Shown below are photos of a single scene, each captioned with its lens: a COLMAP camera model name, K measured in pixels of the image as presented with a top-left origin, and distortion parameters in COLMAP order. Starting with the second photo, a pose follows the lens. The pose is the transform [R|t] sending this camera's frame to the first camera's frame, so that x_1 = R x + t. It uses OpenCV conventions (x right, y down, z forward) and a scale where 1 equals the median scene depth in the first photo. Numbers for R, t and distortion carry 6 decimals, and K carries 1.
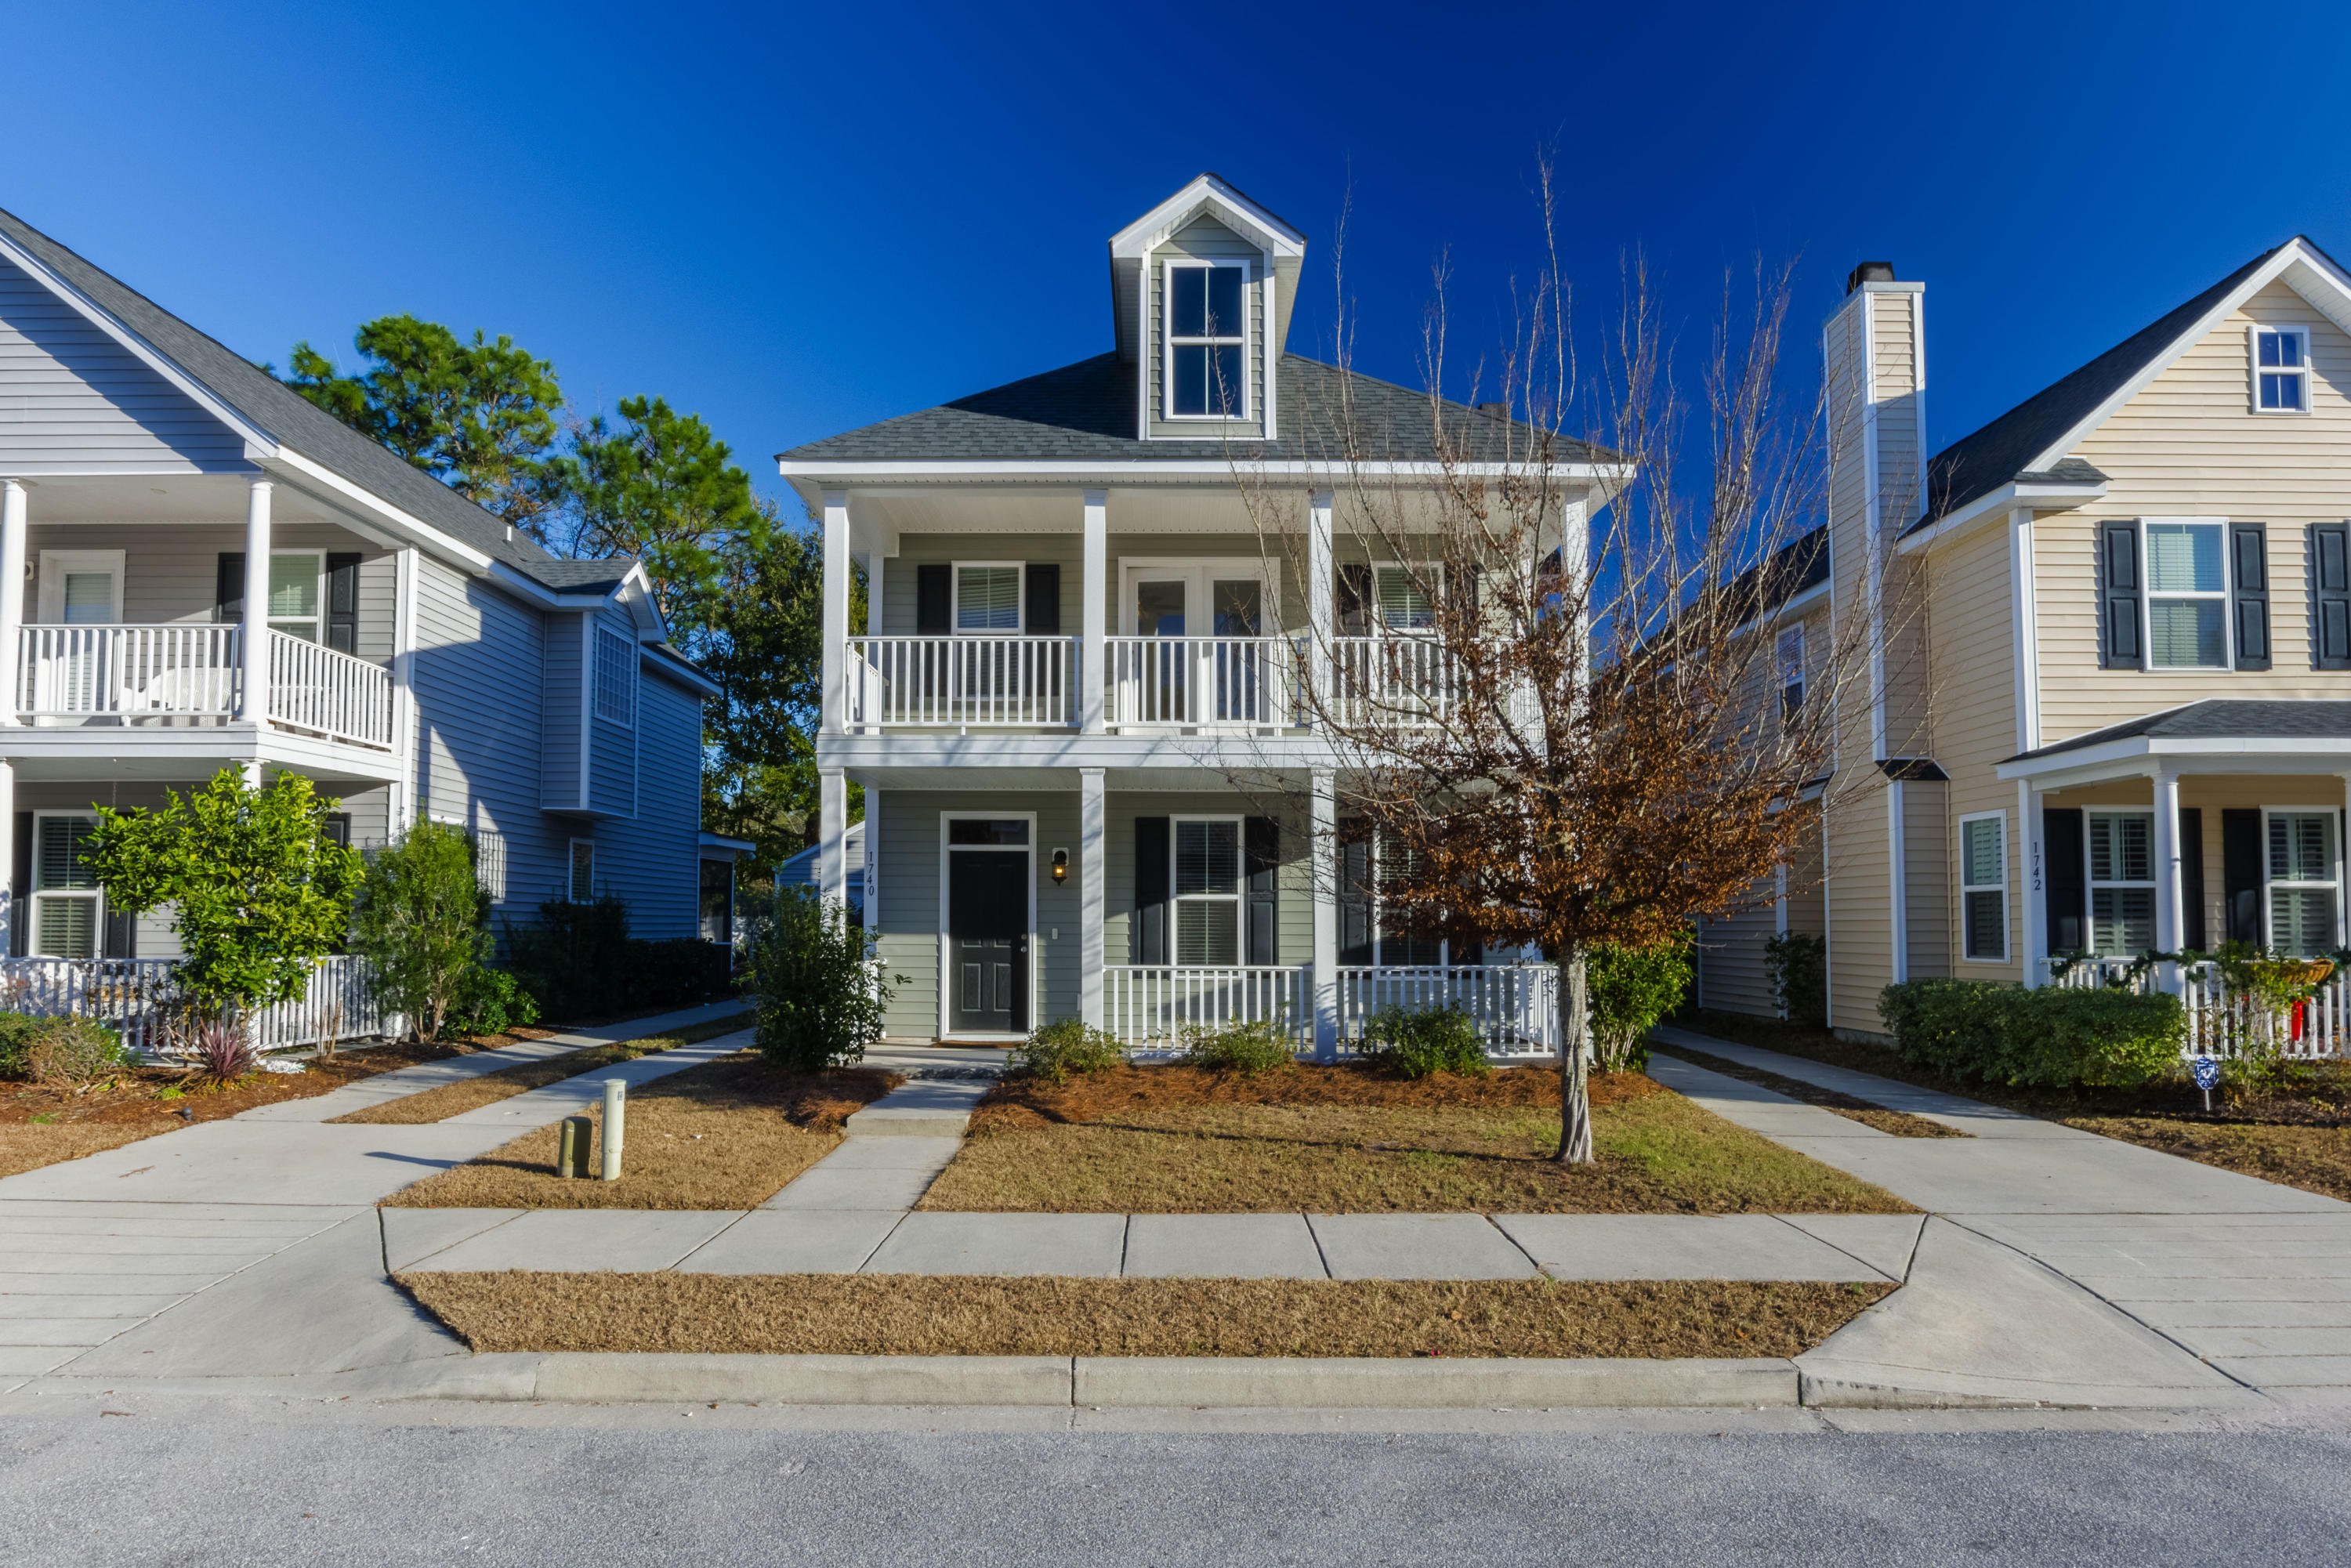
lens RADIAL K [[1357.9, 0, 1180.6], [0, 1357.9, 863.5], [0, 0, 1]] dist [-0.021692, -0.000514]
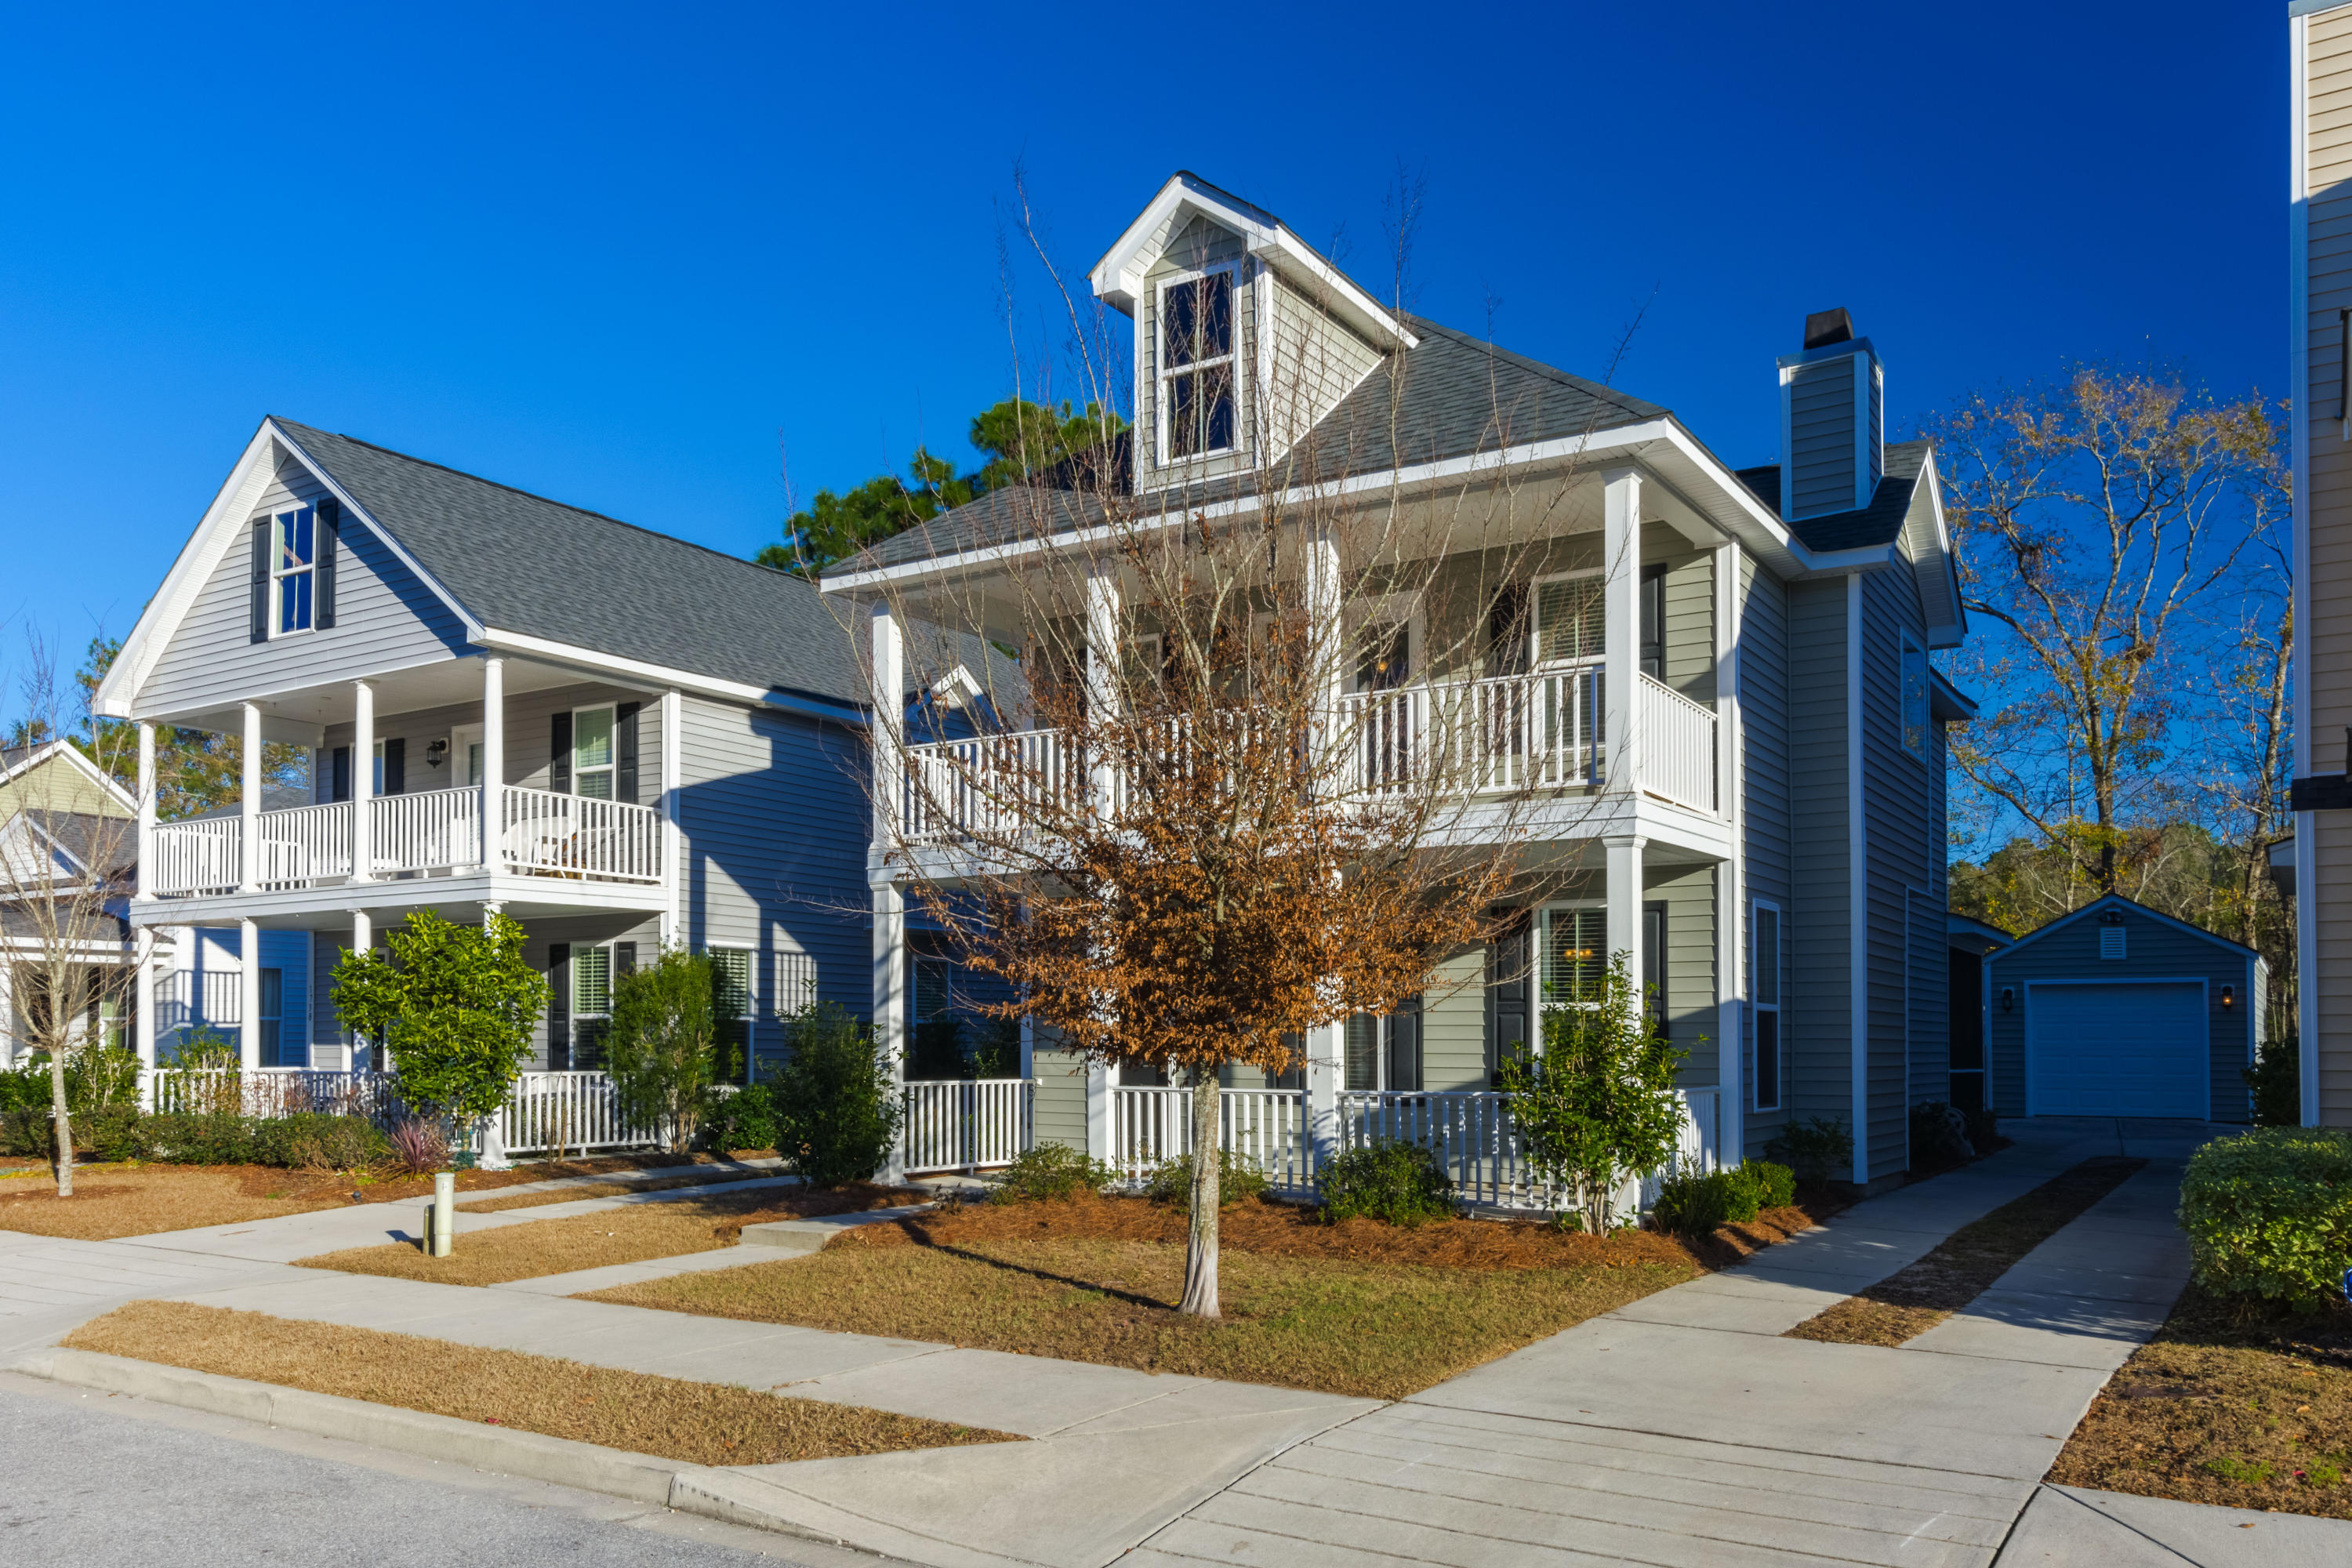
lens RADIAL K [[1771.0, 0, 1170.9], [0, 1771.0, 1017.5], [0, 0, 1]] dist [0.023825, -0.001964]
pose [[0.838206, -0.009206, -0.545276, 0.584163], [0.027714, 0.999285, 0.025730, -0.001054], [0.544649, -0.036679, 0.837862, 0.024705]]
